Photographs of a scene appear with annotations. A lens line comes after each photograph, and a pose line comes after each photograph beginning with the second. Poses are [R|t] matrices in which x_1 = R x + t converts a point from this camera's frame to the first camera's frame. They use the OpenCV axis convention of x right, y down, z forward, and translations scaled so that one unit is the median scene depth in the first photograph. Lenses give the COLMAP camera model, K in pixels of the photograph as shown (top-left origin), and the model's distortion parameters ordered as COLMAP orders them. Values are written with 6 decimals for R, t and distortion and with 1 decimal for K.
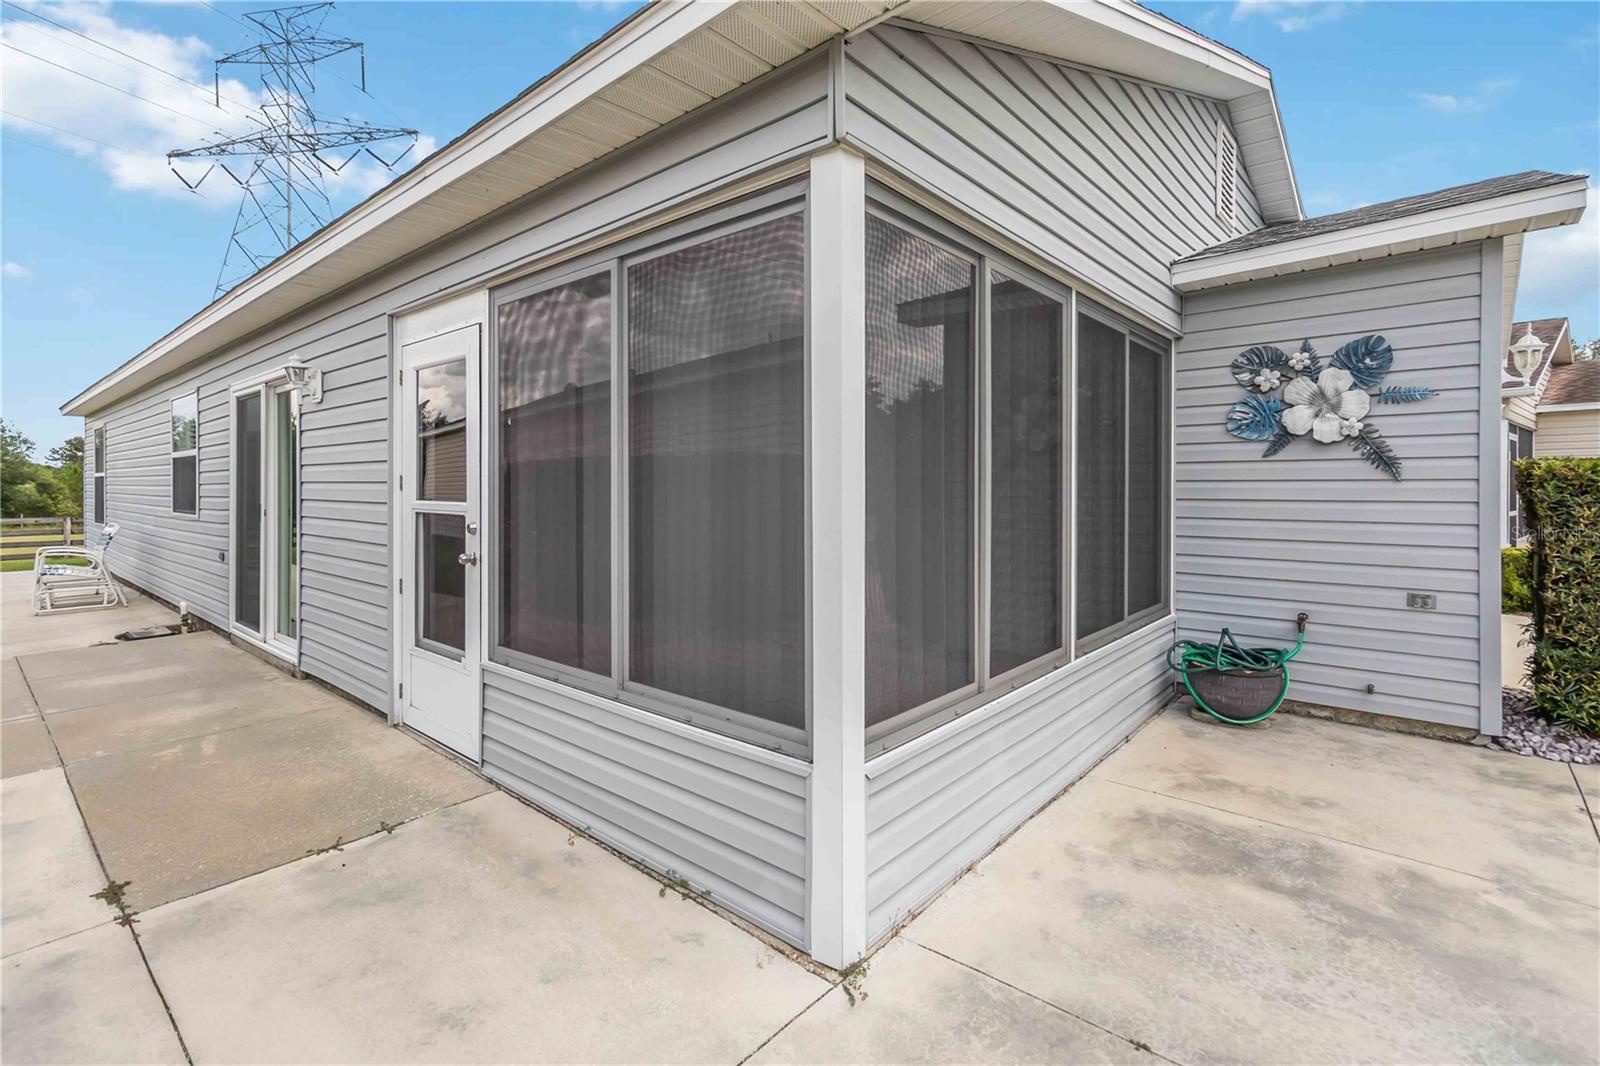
lens RADIAL K [[743.9, 0, 799.5], [0, 743.9, 467.7], [0, 0, 1]] dist [0.000491, -0.000145]
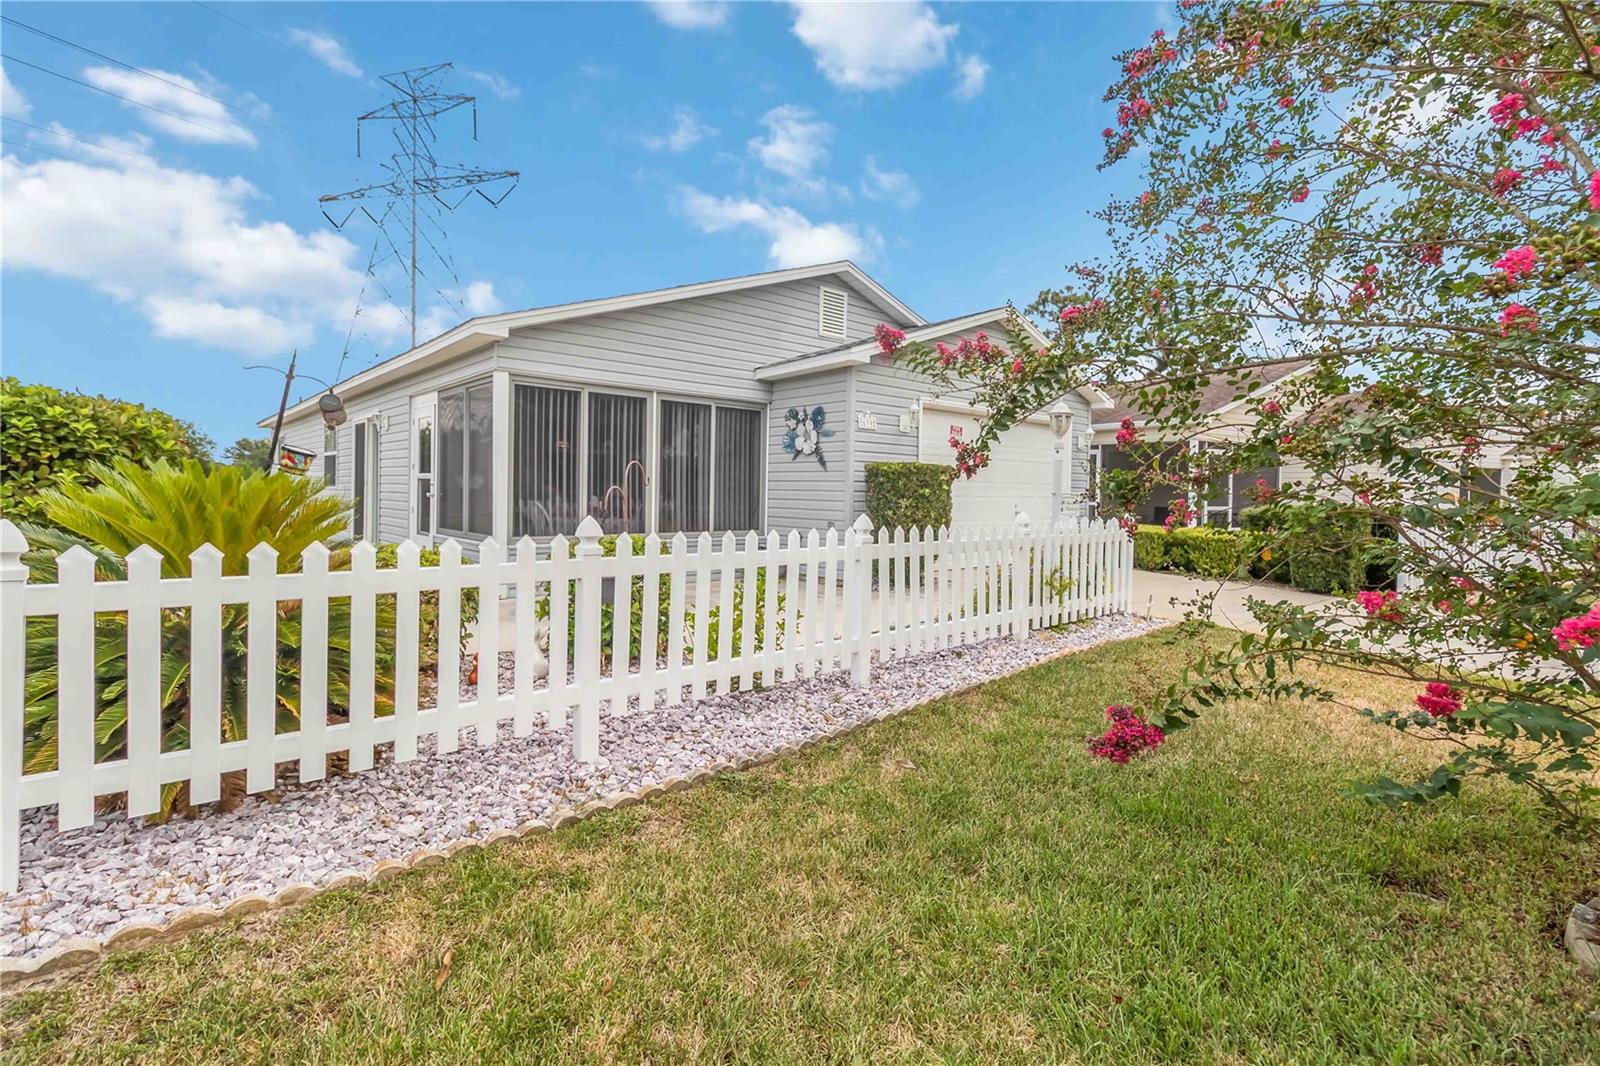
lens RADIAL K [[746.8, 0, 799.4], [0, 746.8, 474.1], [0, 0, 1]] dist [0.001835, 0.000321]
pose [[0.991632, 0.013866, -0.128351, 0.895041], [-0.013763, 0.999904, 0.001693, 0.020285], [0.128362, 0.000088, 0.991727, -1.087302]]
